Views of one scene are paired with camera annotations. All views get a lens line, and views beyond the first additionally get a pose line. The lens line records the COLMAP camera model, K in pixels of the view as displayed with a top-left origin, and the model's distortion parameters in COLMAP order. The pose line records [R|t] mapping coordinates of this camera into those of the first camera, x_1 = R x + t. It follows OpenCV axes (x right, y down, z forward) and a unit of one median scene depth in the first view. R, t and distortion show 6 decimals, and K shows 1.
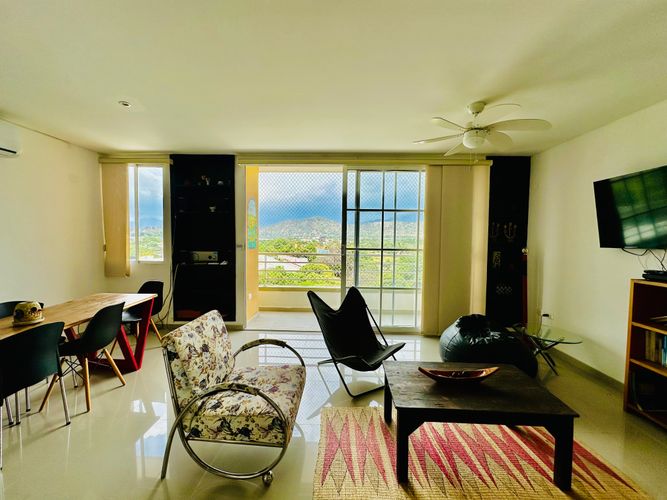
lens RADIAL K [[266.1, 0, 333.5], [0, 266.1, 250.0], [0, 0, 1]] dist [-0.002364, -0.000306]
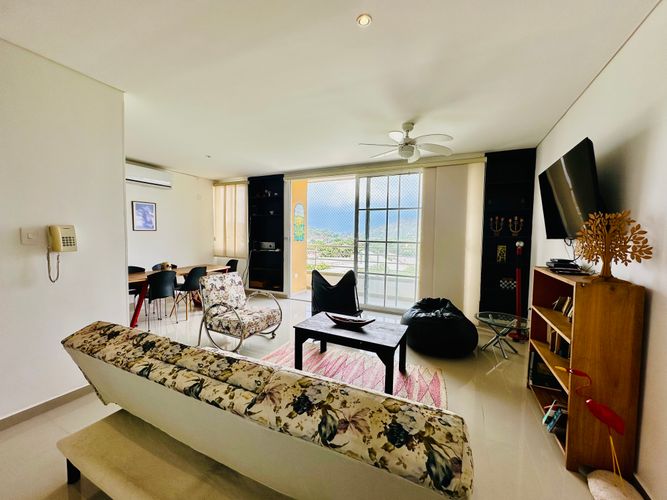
lens RADIAL K [[266.1, 0, 333.5], [0, 266.1, 250.0], [0, 0, 1]] dist [-0.002364, -0.000306]
pose [[0.912018, 0.024107, -0.409441, 0.557148], [-0.022795, 0.999707, 0.008084, 0.036342], [0.409516, 0.001961, 0.912301, -0.222427]]
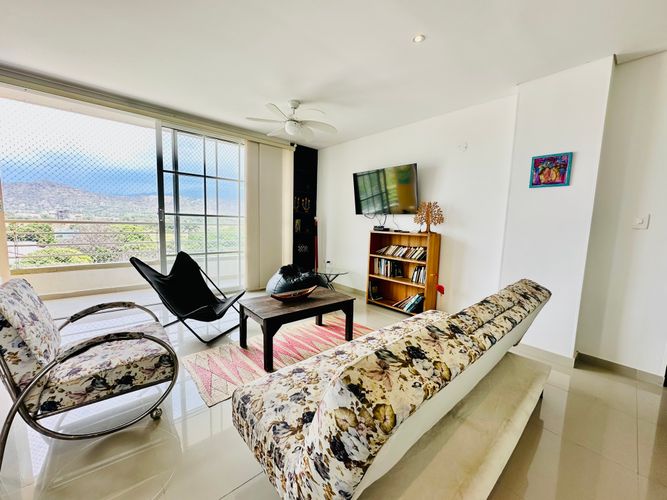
lens RADIAL K [[266.1, 0, 333.5], [0, 266.1, 250.0], [0, 0, 1]] dist [-0.002364, -0.000306]
pose [[0.730649, -0.061812, 0.679950, -0.197141], [0.007832, 0.996587, 0.082180, 0.061091], [-0.682709, -0.054720, 0.728639, -0.104998]]
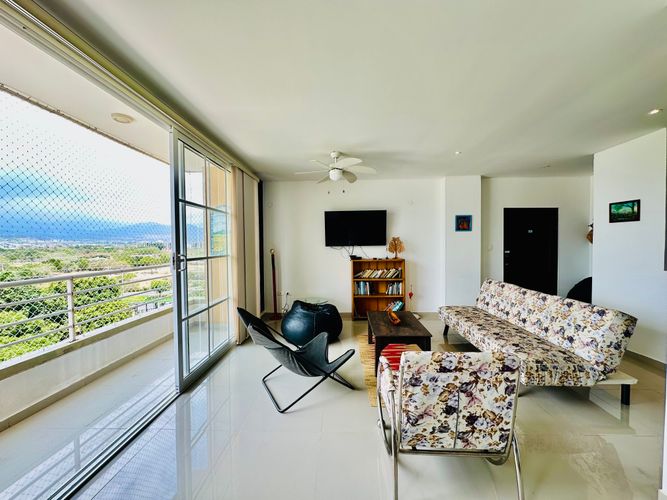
lens RADIAL K [[266.1, 0, 333.5], [0, 266.1, 250.0], [0, 0, 1]] dist [-0.002364, -0.000306]
pose [[0.000821, -0.034086, 0.999419, -0.729327], [0.056738, 0.997811, 0.033984, -0.038557], [-0.998389, 0.056677, 0.002753, 0.778178]]
